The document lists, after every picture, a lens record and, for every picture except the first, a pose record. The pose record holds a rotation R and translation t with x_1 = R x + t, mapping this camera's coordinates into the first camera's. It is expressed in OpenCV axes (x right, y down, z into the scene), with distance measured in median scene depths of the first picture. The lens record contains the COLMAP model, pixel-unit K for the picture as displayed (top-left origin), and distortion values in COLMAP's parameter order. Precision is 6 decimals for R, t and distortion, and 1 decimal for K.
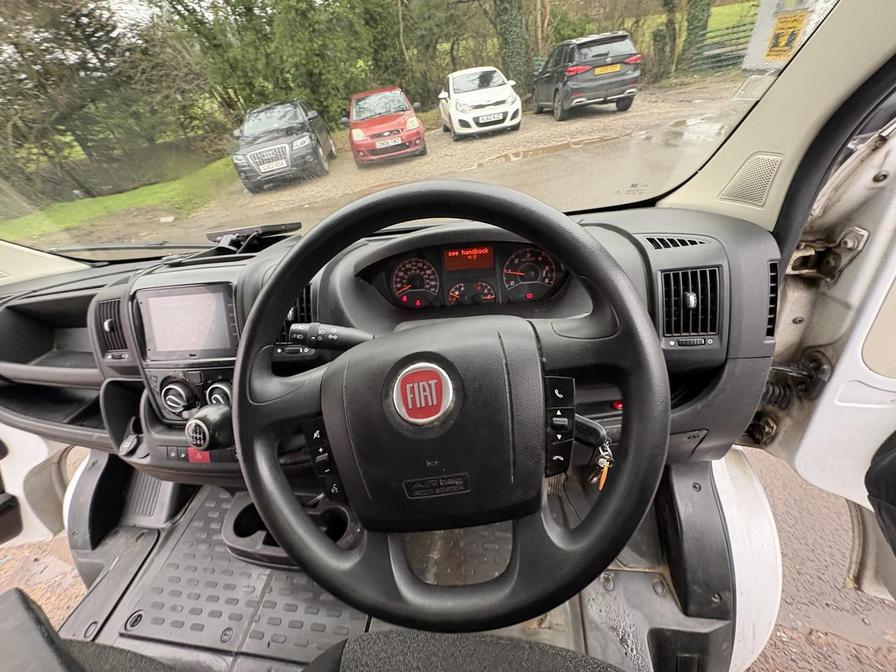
lens RADIAL K [[356.6, 0, 452.4], [0, 356.6, 334.4], [0, 0, 1]] dist [0.000661, -0.000021]
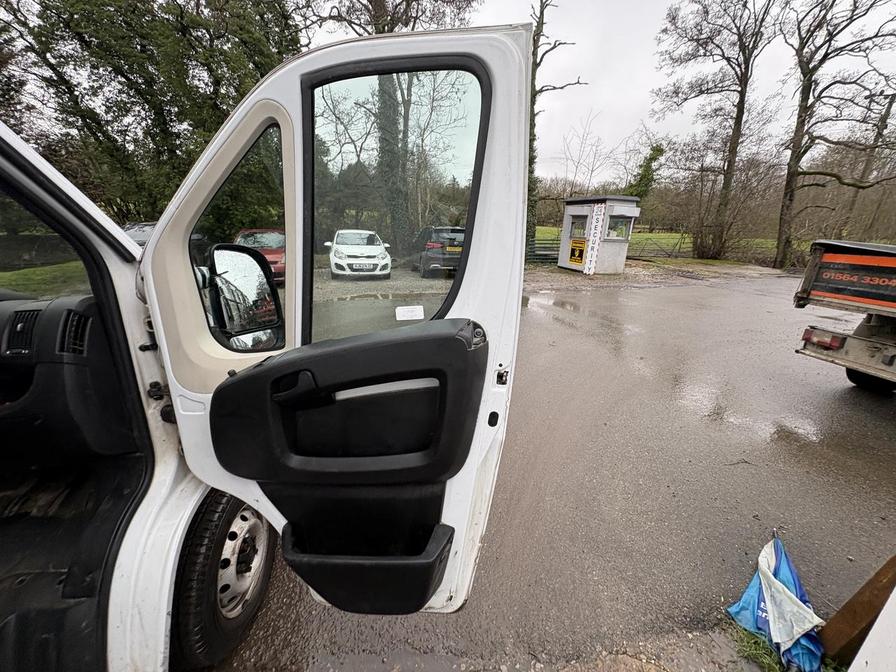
lens RADIAL K [[356.6, 0, 451.9], [0, 356.6, 334.1], [0, 0, 1]] dist [0.000661, -0.000021]
pose [[0.964971, 0.117170, 0.234738, 0.142120], [-0.023415, 0.929623, -0.367768, 0.039114], [-0.261309, 0.349389, 0.899803, -0.077079]]
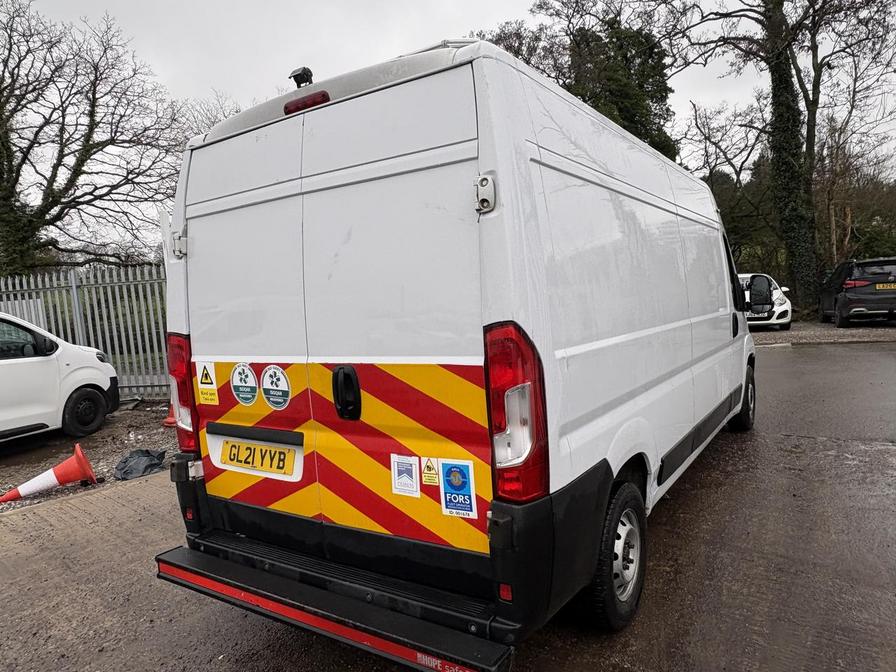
lens RADIAL K [[611.2, 0, 446.6], [0, 611.2, 340.7], [0, 0, 1]] dist [0.006012, -0.007043]
pose [[0.895321, 0.132812, -0.425161, 0.073603], [-0.324067, 0.849074, -0.417198, 0.463040], [0.305584, 0.511306, 0.803233, -0.621920]]
